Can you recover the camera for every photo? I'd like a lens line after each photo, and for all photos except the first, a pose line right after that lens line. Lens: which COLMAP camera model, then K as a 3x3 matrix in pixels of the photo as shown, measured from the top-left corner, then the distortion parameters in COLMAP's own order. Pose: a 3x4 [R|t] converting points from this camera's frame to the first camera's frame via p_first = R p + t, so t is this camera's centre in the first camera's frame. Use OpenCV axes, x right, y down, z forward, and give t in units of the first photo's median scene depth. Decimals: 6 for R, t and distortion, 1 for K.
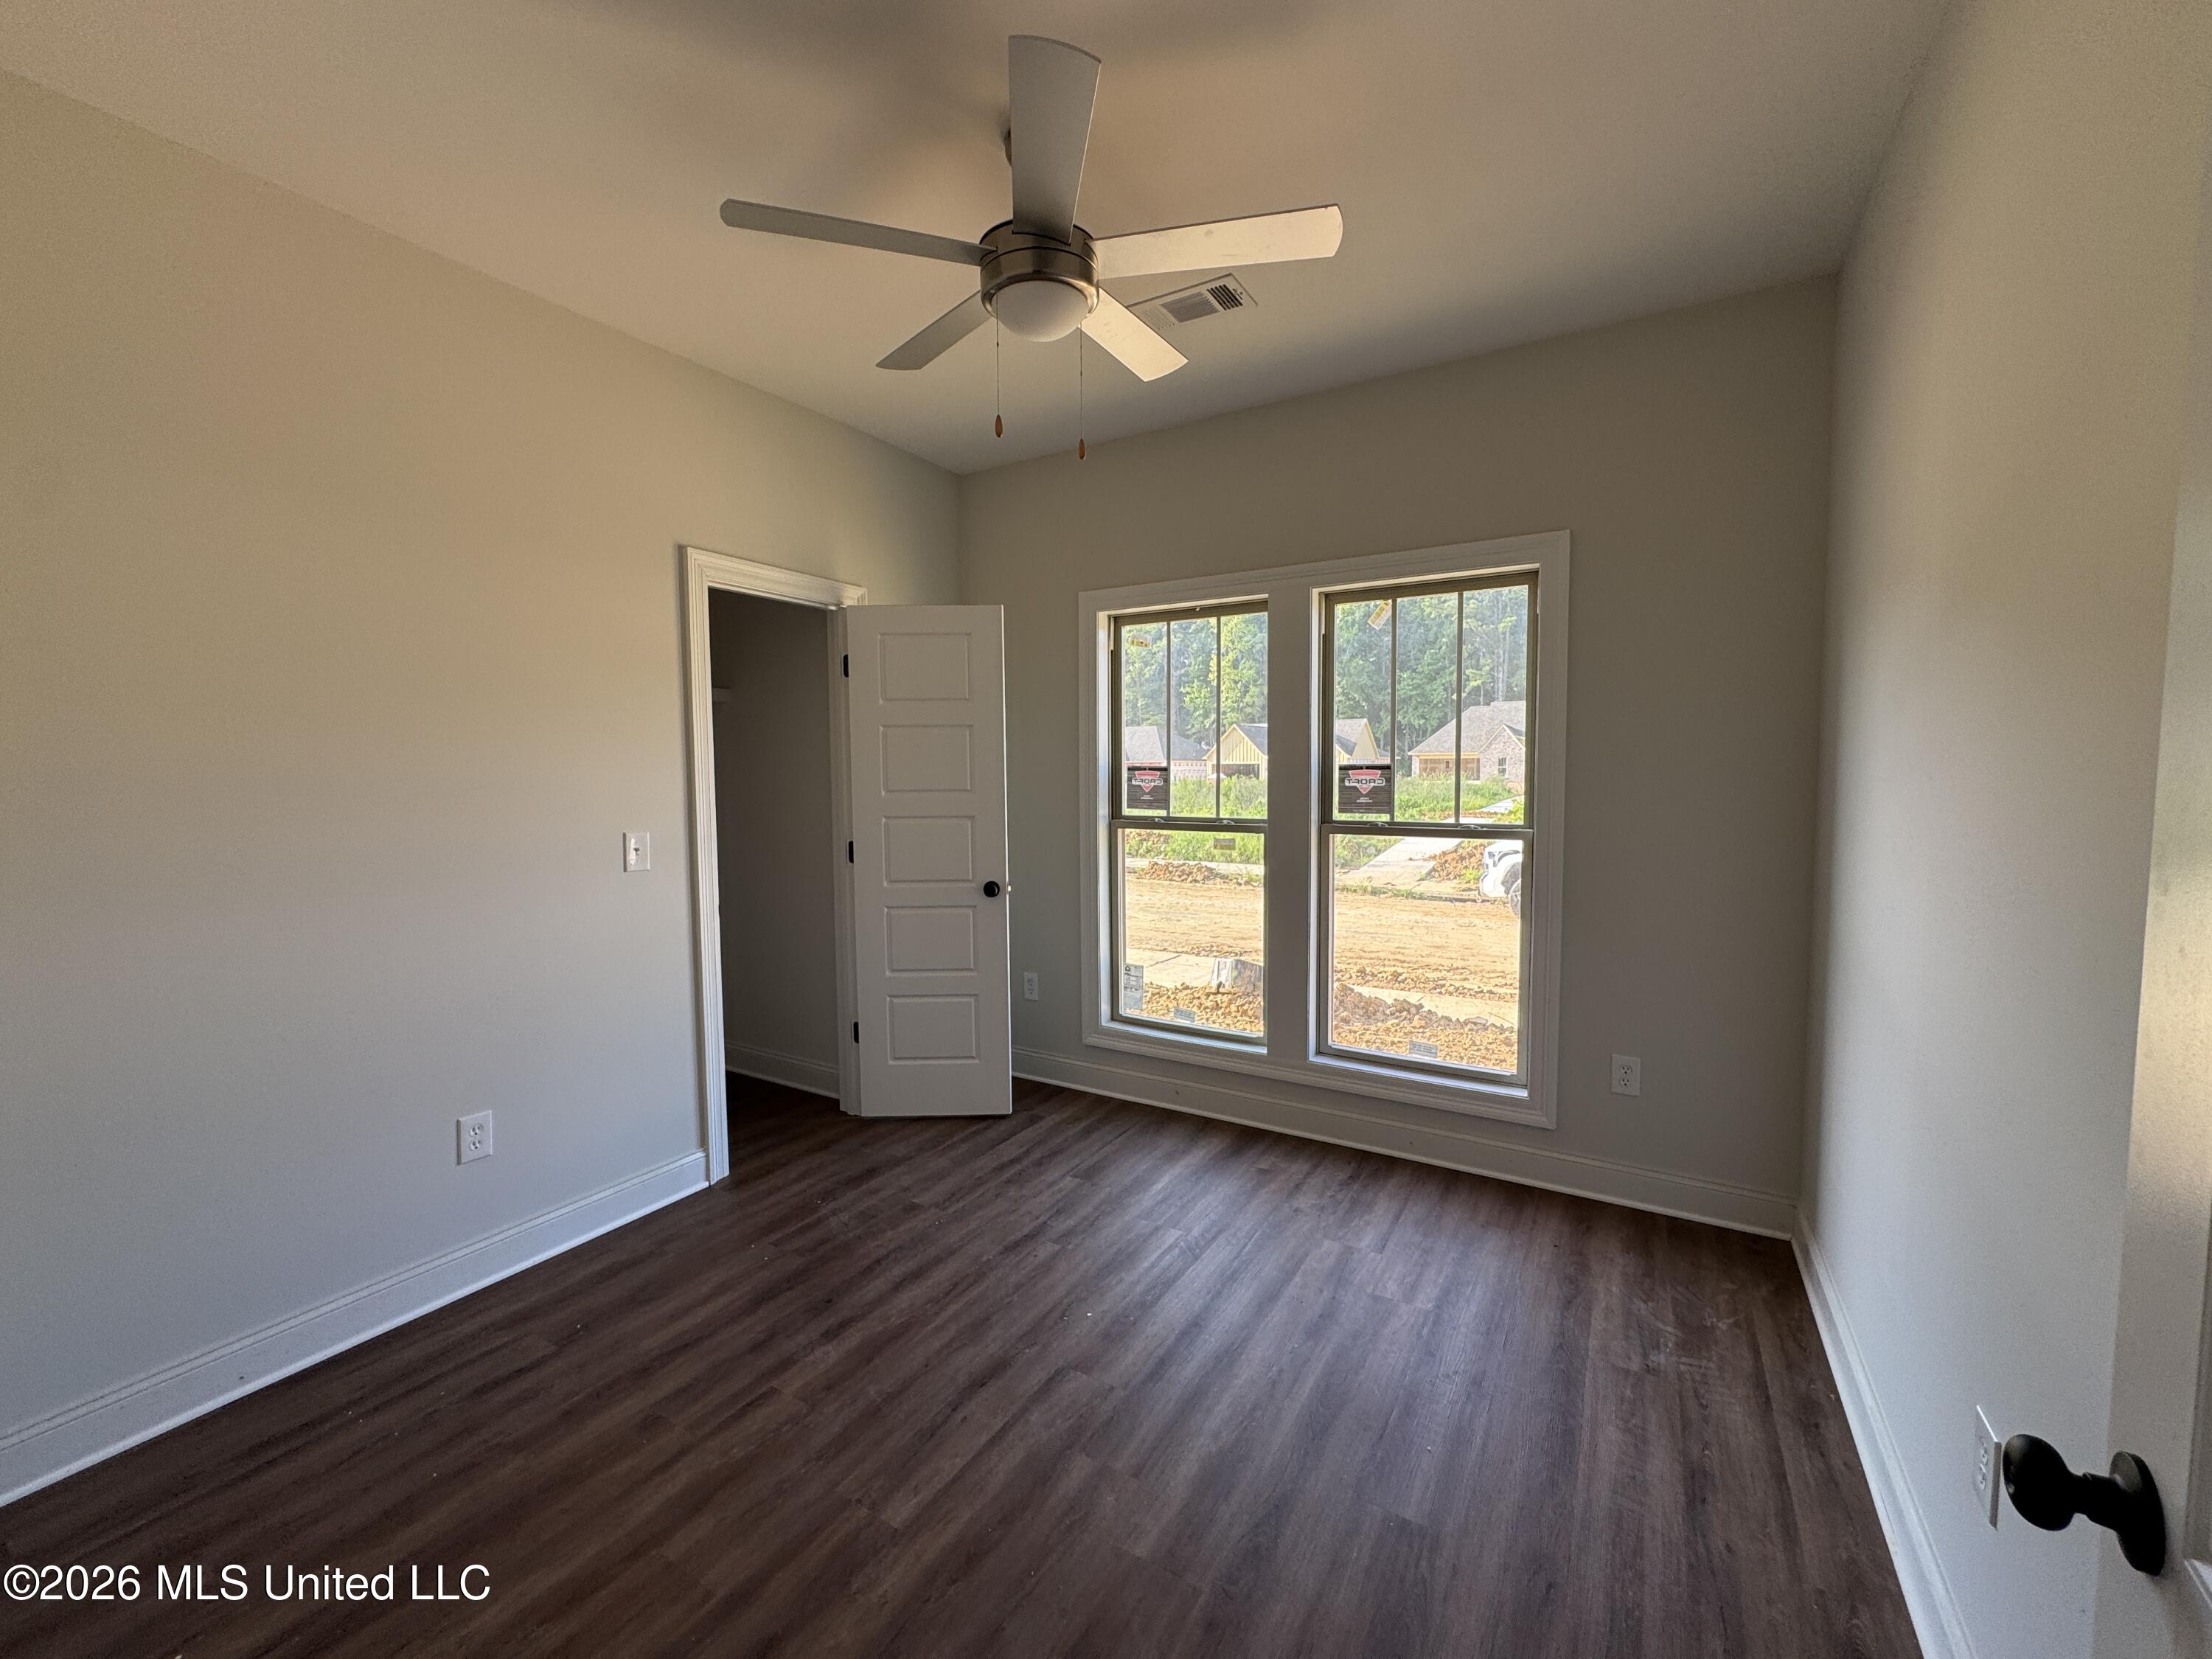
lens RADIAL K [[881.9, 0, 1110.3], [0, 881.9, 820.0], [0, 0, 1]] dist [-0.005531, 0.000103]
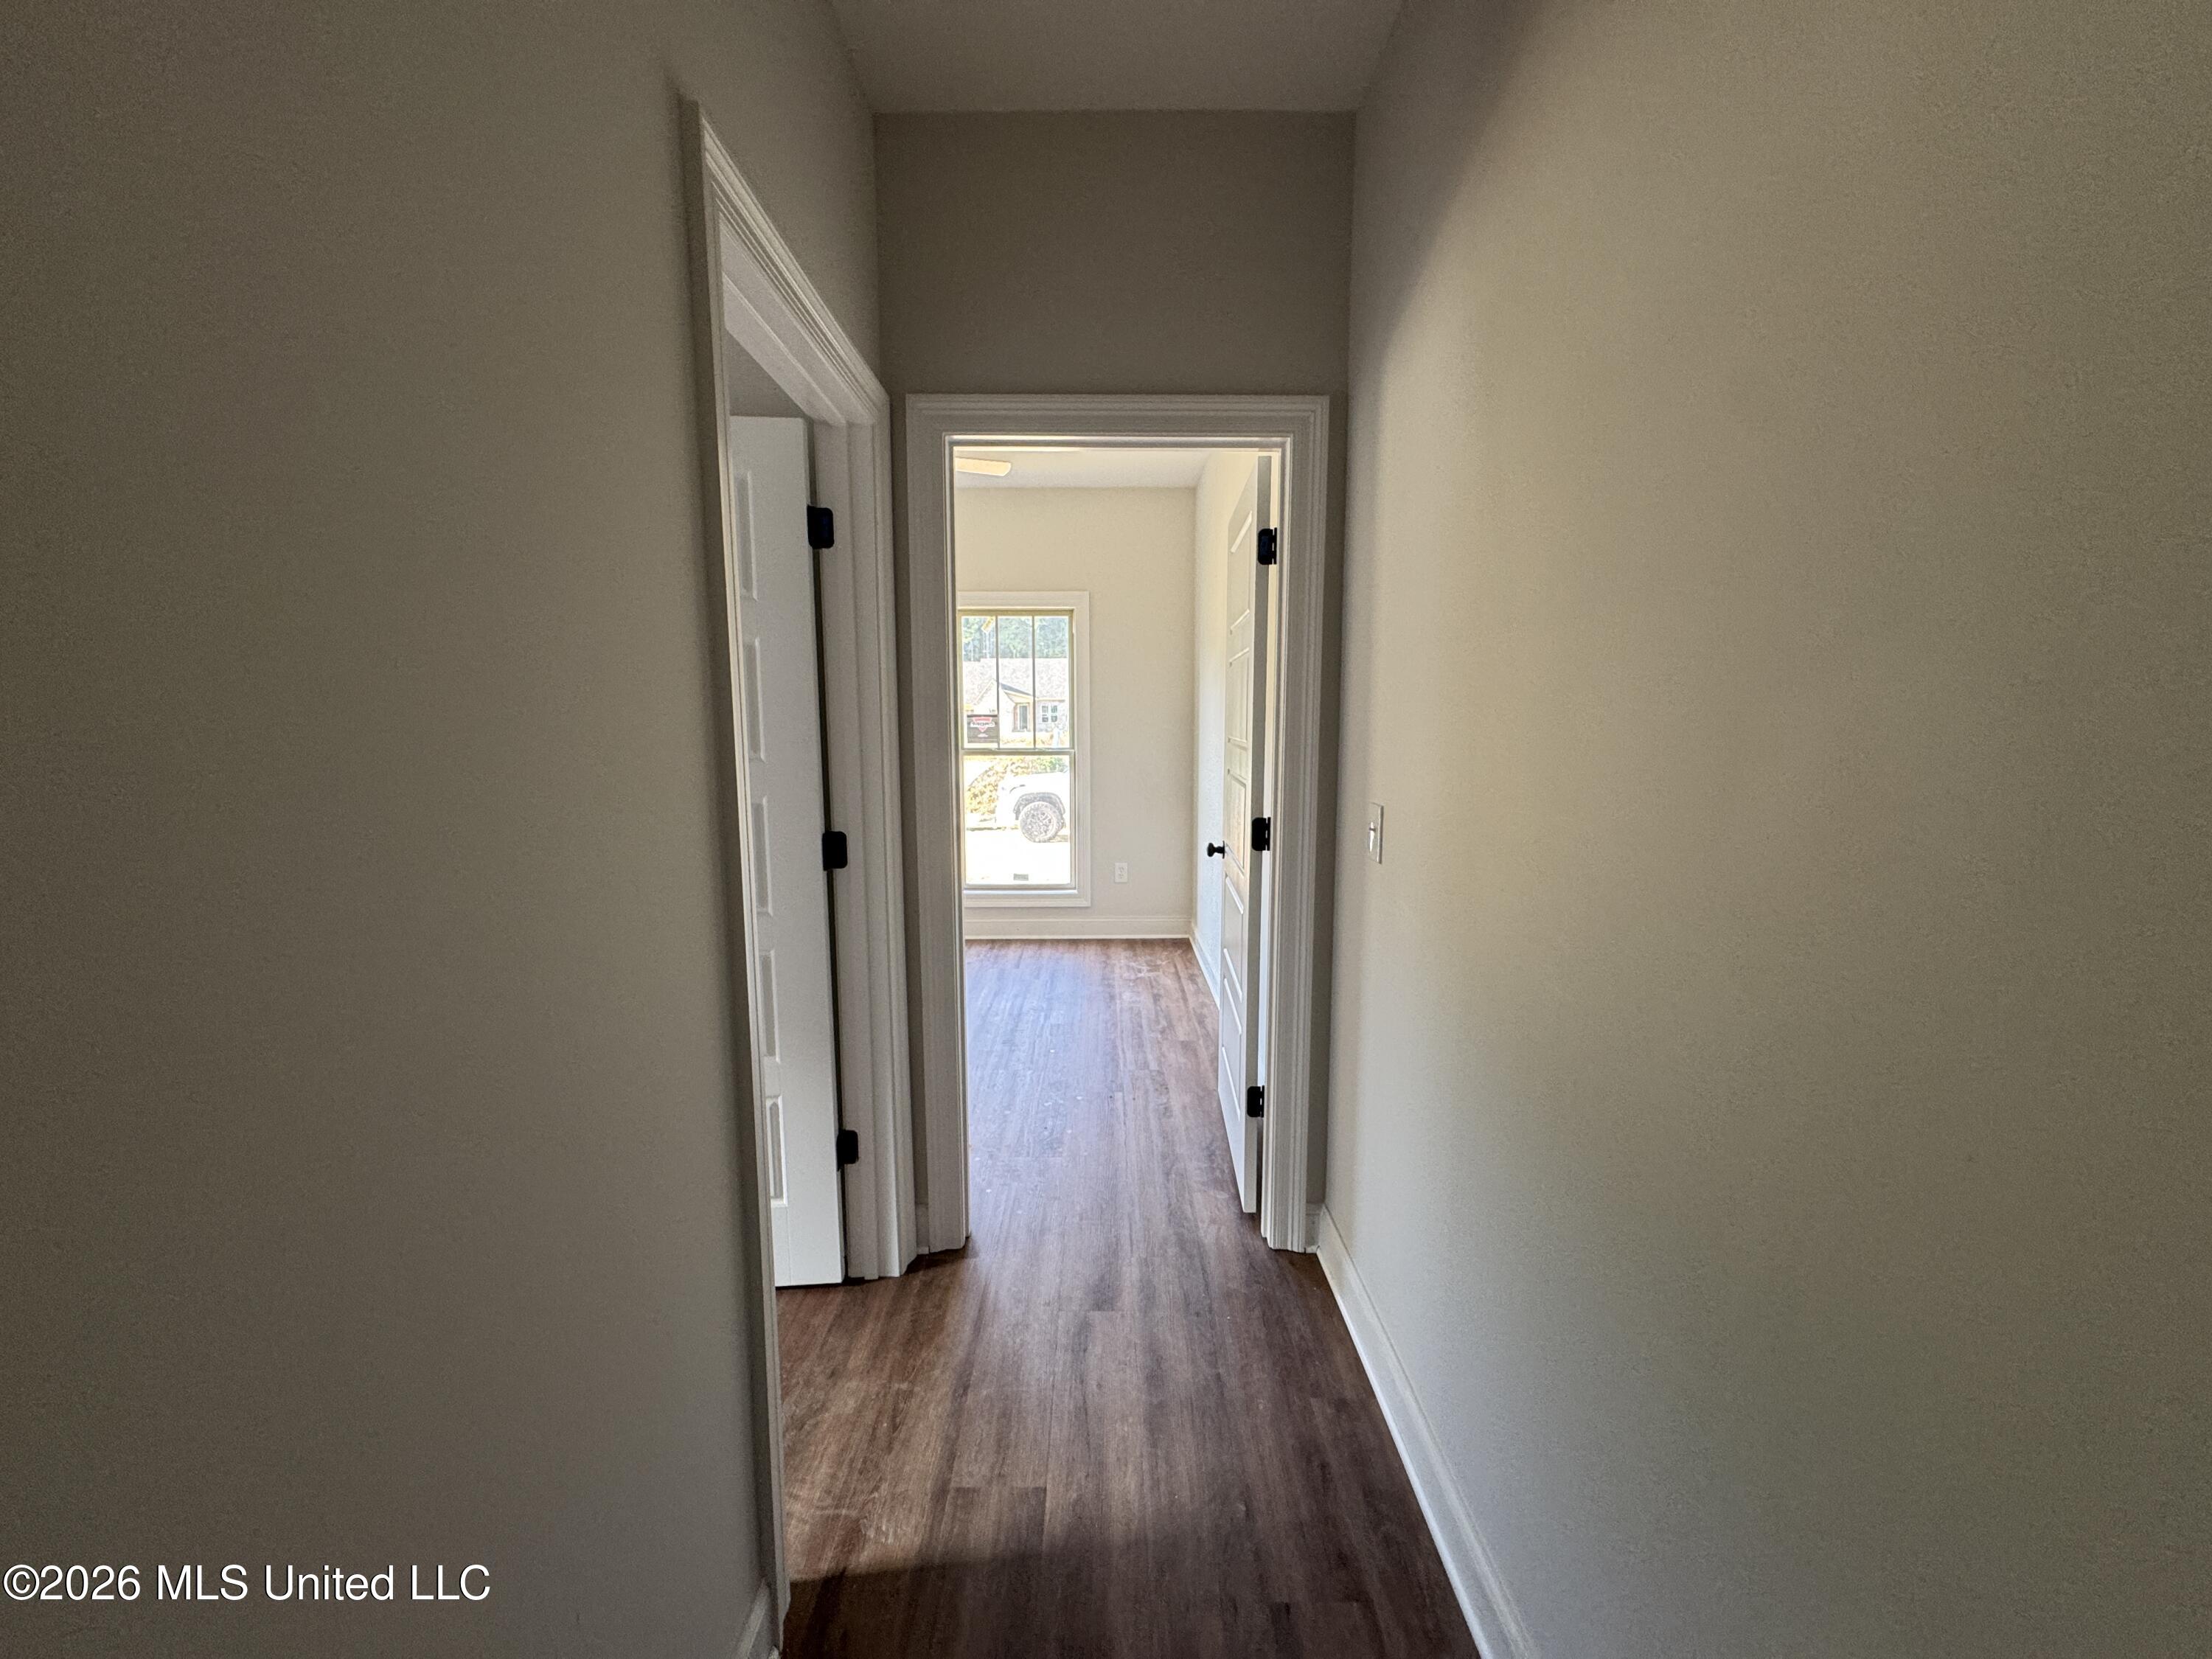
lens RADIAL K [[881.9, 0, 1110.3], [0, 881.9, 820.0], [0, 0, 1]] dist [-0.005531, 0.000103]
pose [[0.850260, -0.054552, 0.523529, -0.492085], [0.025074, 0.997684, 0.063237, 0.047744], [-0.525766, -0.040641, 0.849658, -0.703811]]
